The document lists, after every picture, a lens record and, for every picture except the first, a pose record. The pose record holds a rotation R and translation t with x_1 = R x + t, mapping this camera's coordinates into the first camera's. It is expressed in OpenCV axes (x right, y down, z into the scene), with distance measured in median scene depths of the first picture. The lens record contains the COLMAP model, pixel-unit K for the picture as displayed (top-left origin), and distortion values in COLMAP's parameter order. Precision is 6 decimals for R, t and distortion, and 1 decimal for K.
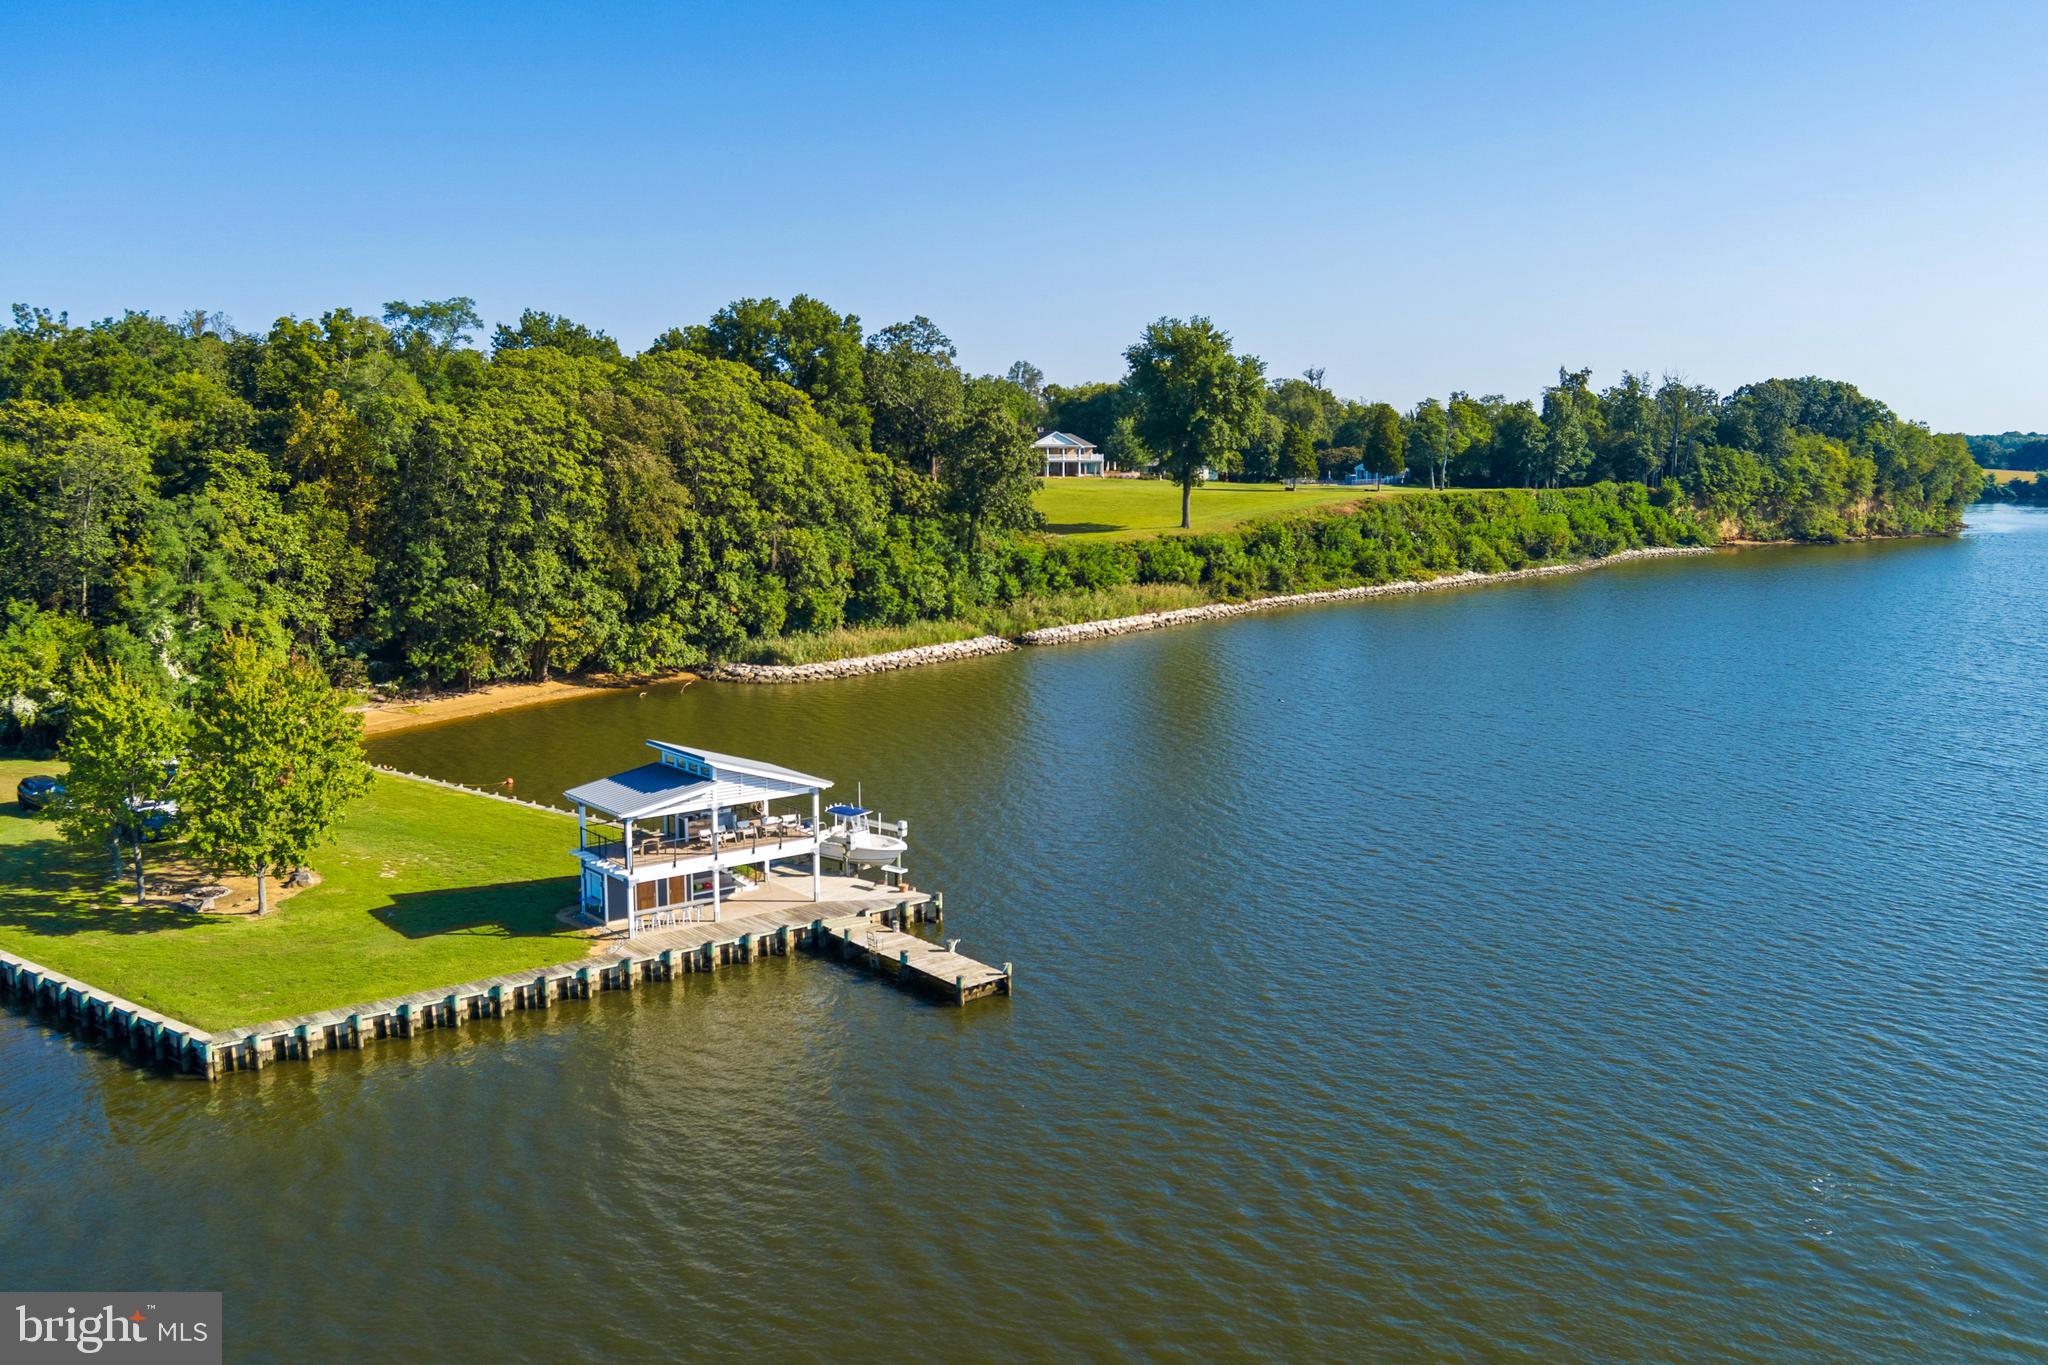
lens RADIAL K [[1656.7, 0, 1024.0], [0, 1656.7, 682.5], [0, 0, 1]] dist [-0.082510, -0.000275]
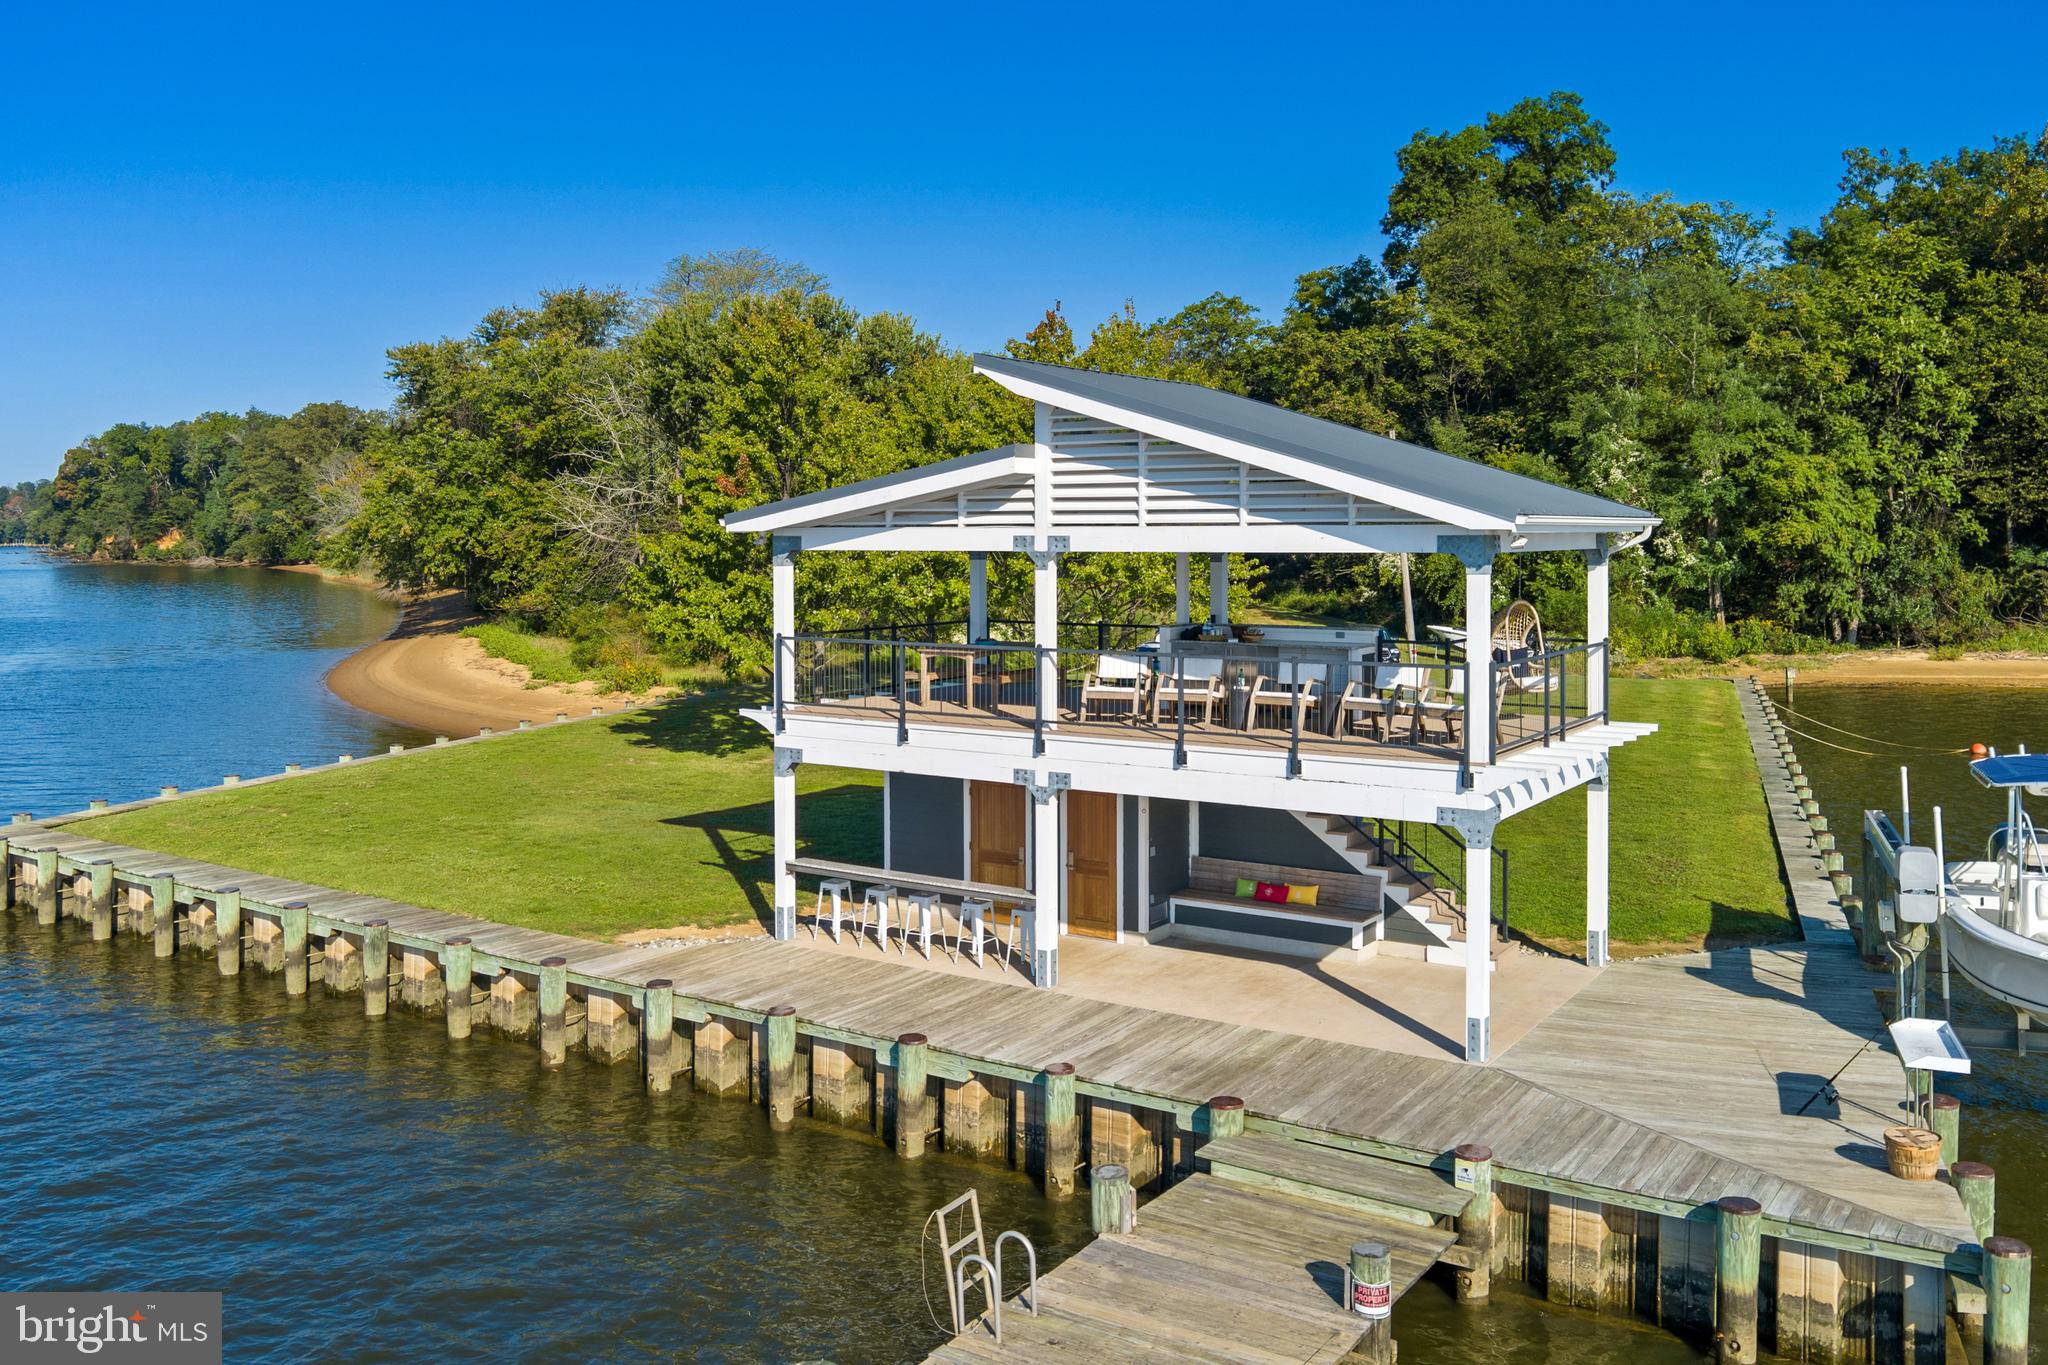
lens RADIAL K [[1694.6, 0, 1023.8], [0, 1694.6, 525.2], [0, 0, 1]] dist [-0.044969, -0.004292]
pose [[0.285173, -0.005293, -0.958462, 0.038335], [-0.133499, 0.990018, -0.045187, 0.037695], [0.949134, 0.140840, 0.281620, 0.416922]]
